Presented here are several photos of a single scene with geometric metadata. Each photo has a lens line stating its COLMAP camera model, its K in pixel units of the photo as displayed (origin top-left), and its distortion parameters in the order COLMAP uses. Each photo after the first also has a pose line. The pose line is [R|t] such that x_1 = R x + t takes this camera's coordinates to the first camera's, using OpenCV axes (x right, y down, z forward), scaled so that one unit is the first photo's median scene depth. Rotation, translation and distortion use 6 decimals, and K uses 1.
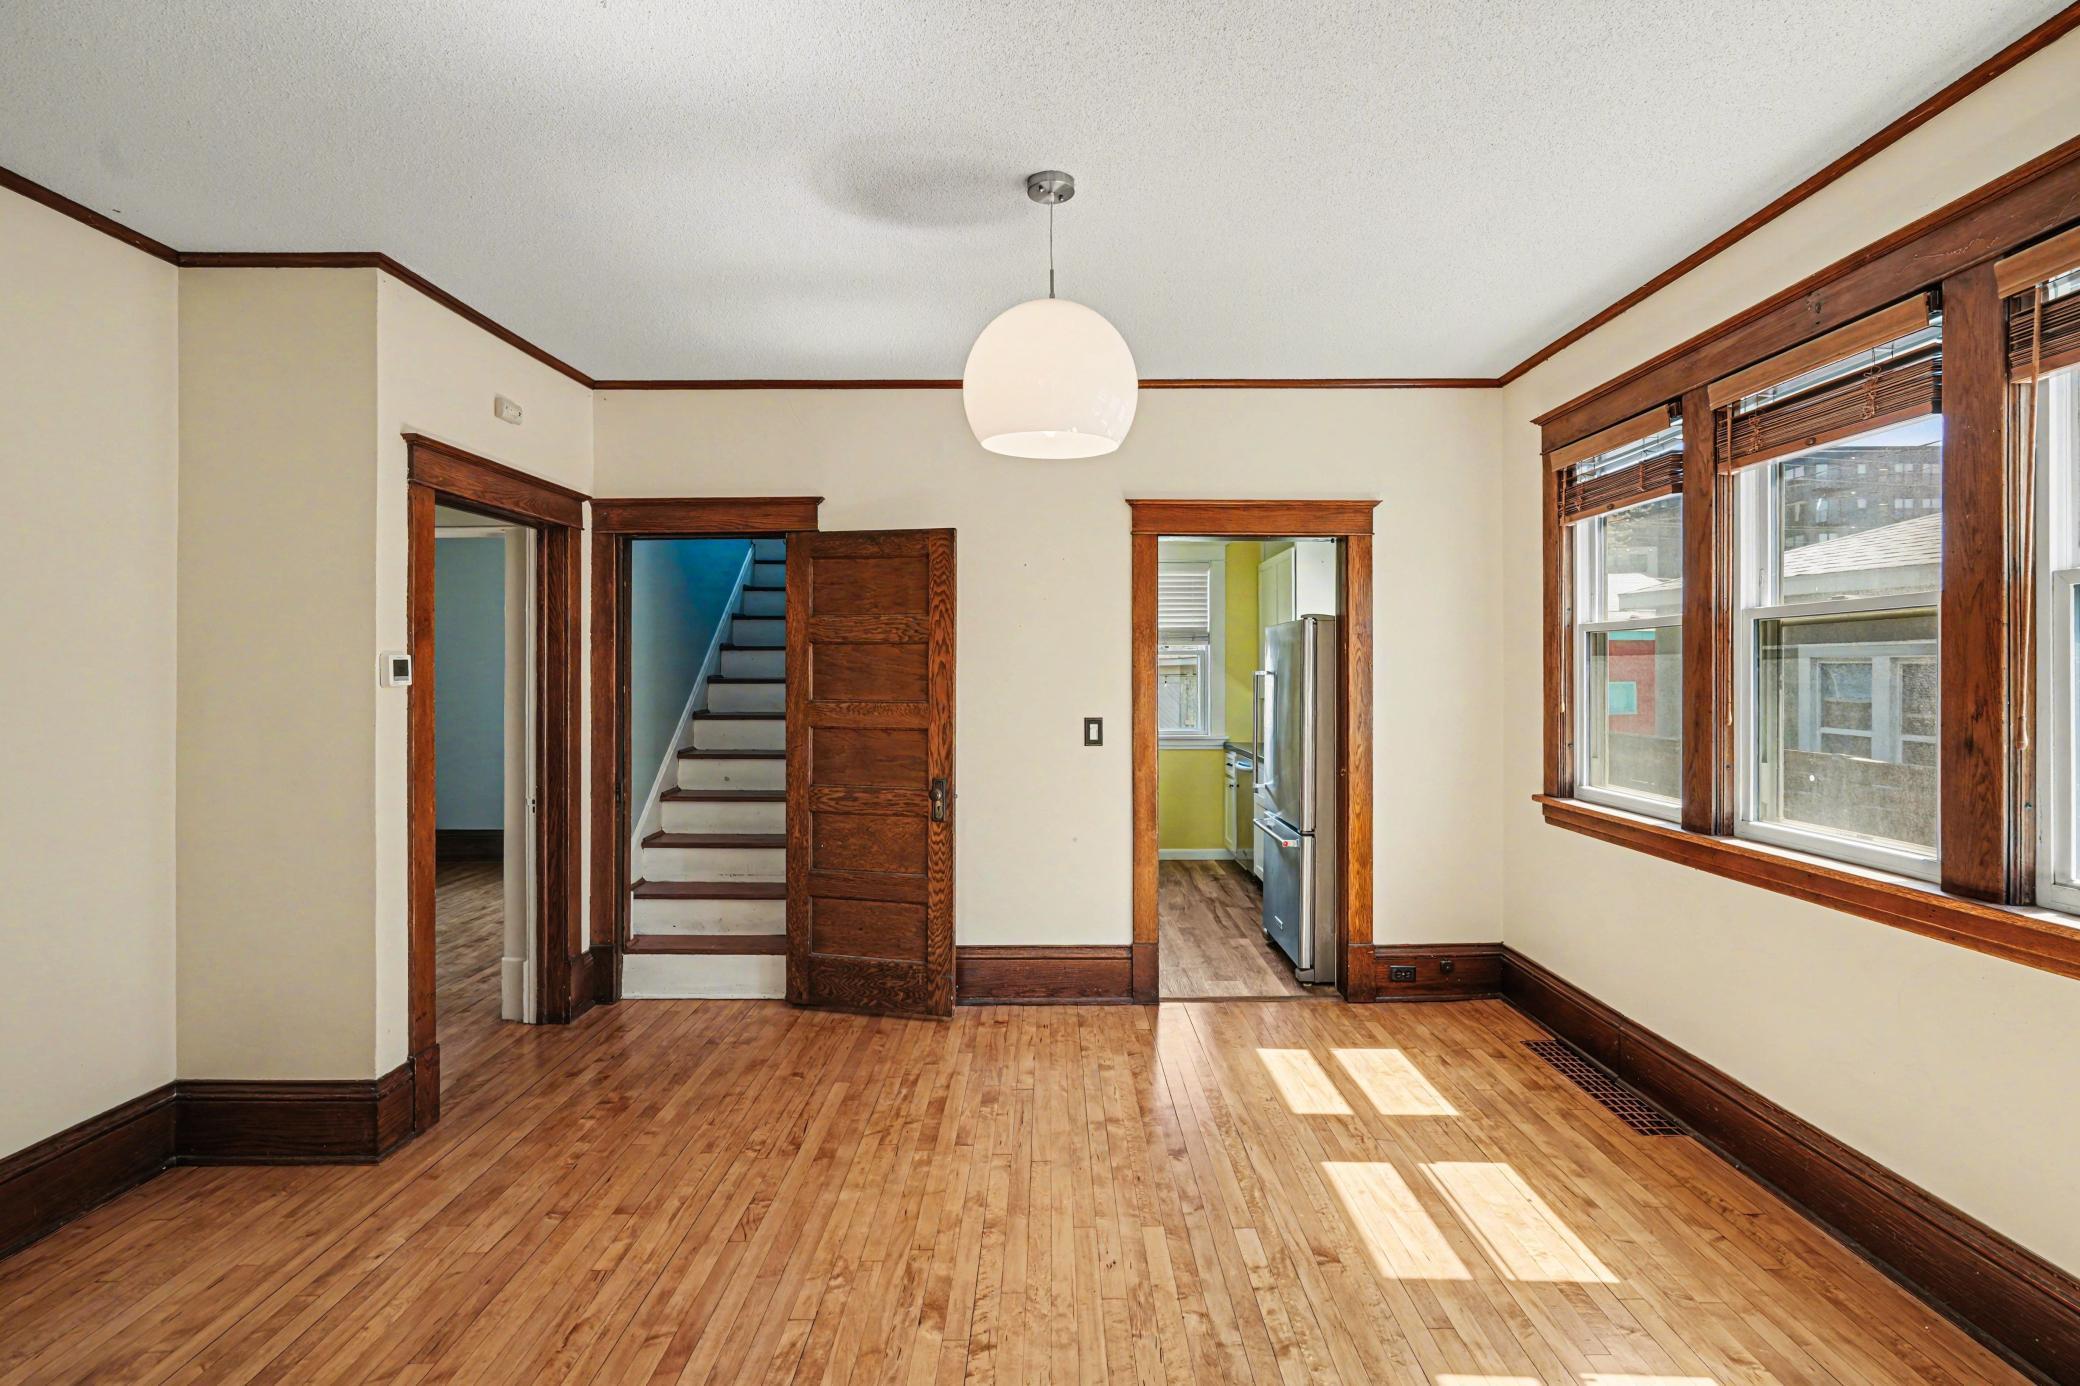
lens RADIAL K [[945.0, 0, 1048.2], [0, 945.0, 680.3], [0, 0, 1]] dist [-0.001152, 0.000269]
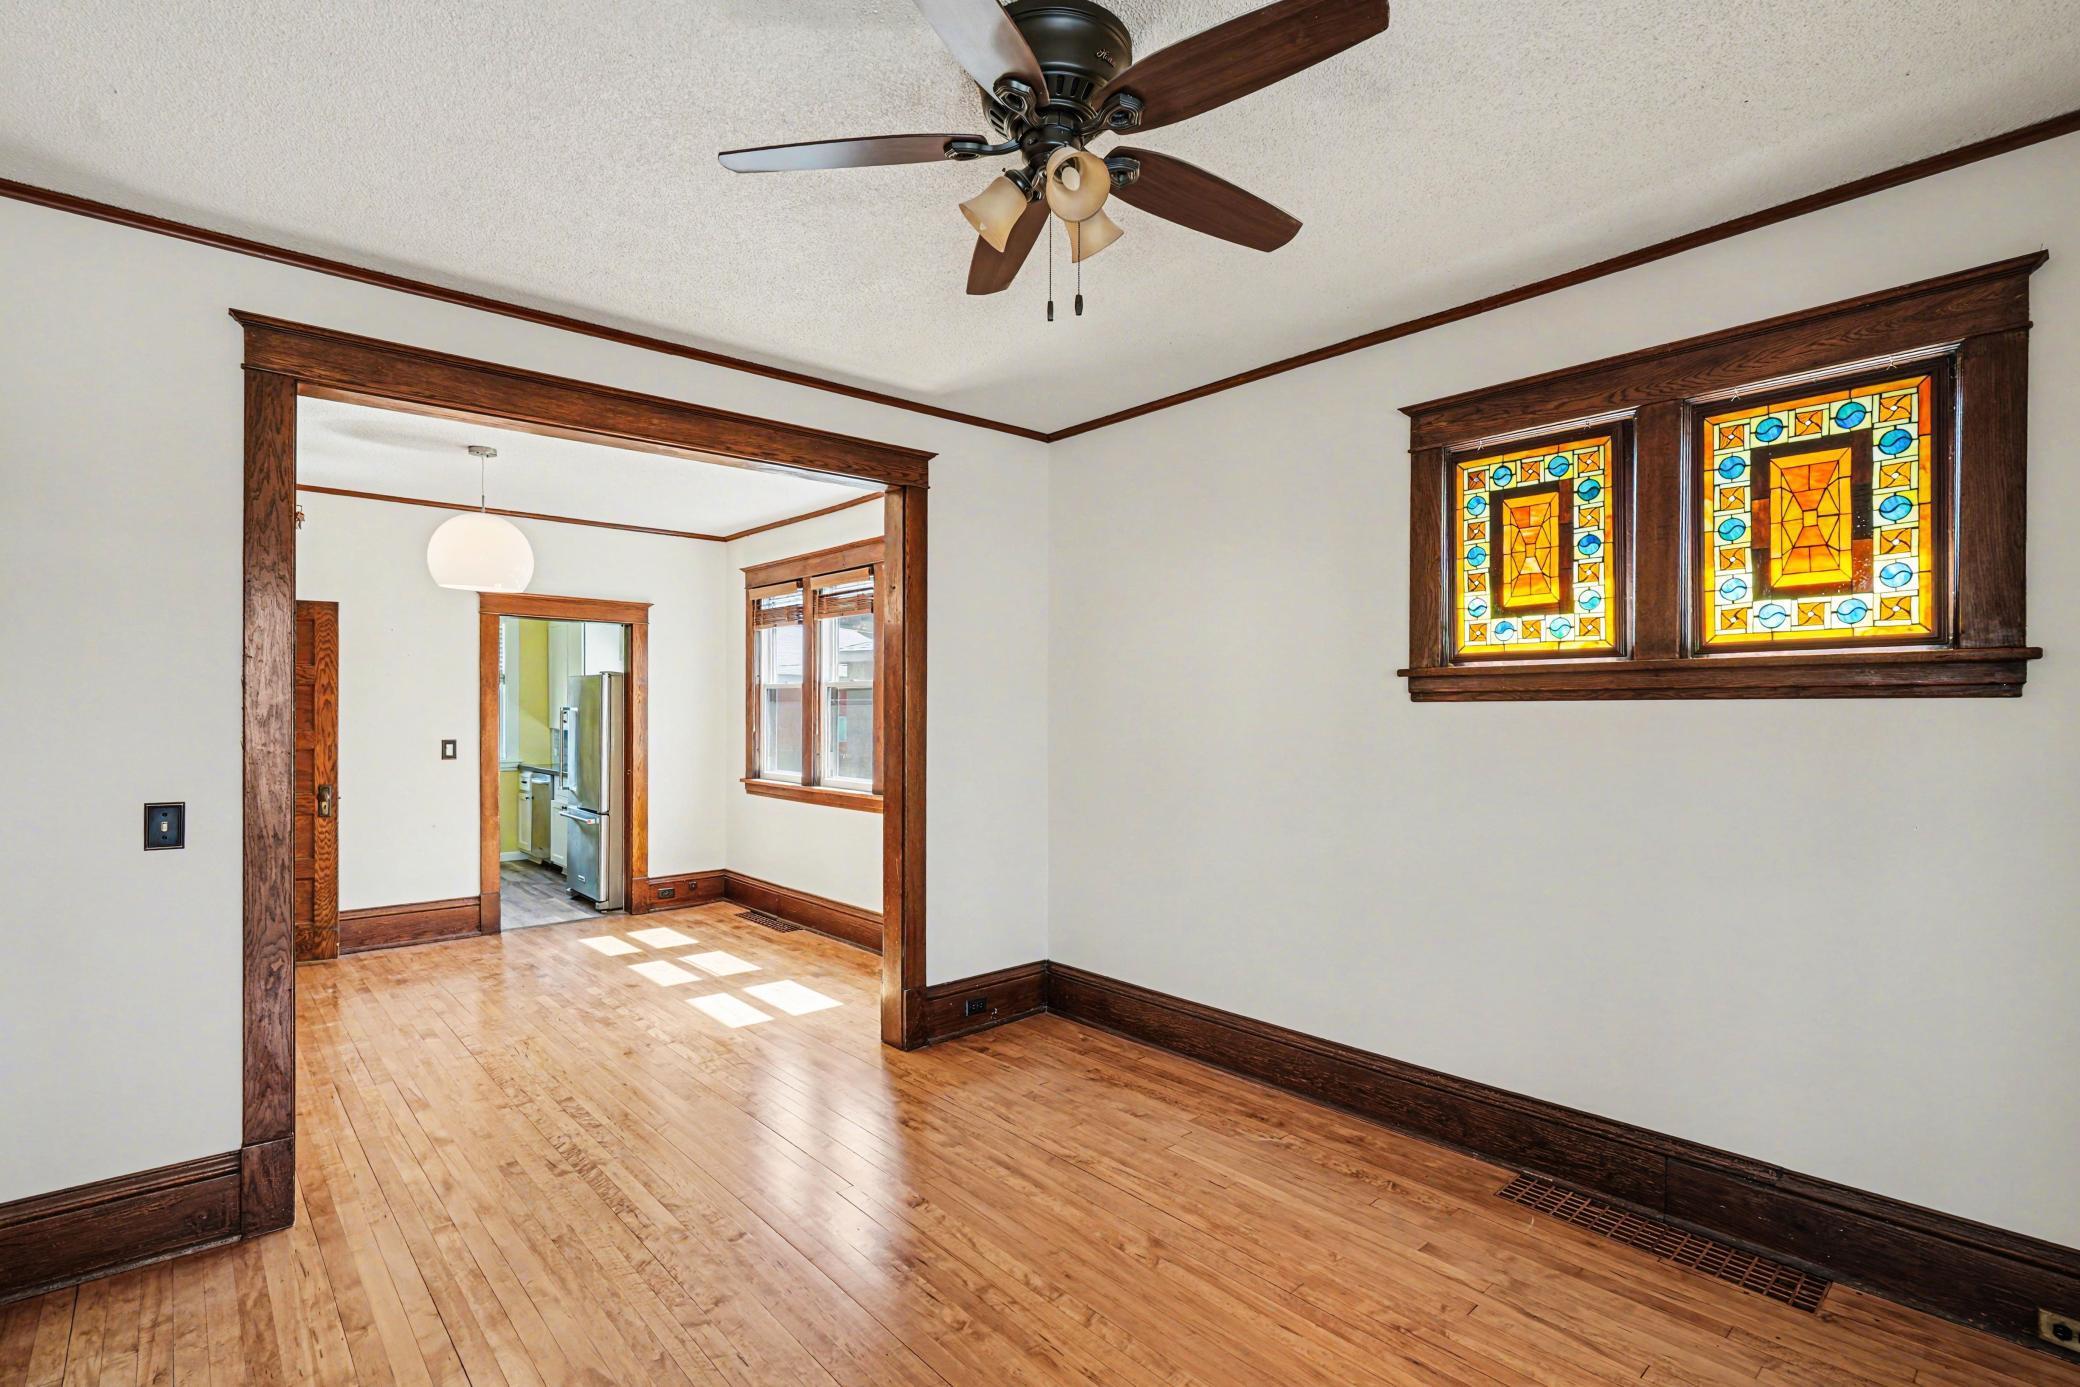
lens RADIAL K [[976.2, 0, 1050.4], [0, 976.2, 719.3], [0, 0, 1]] dist [0.000116, 0.000084]
pose [[0.739022, -0.000506, 0.673681, -0.289263], [-0.002689, 0.999990, 0.003701, 0.000841], [-0.673675, -0.004546, 0.739013, -0.739583]]
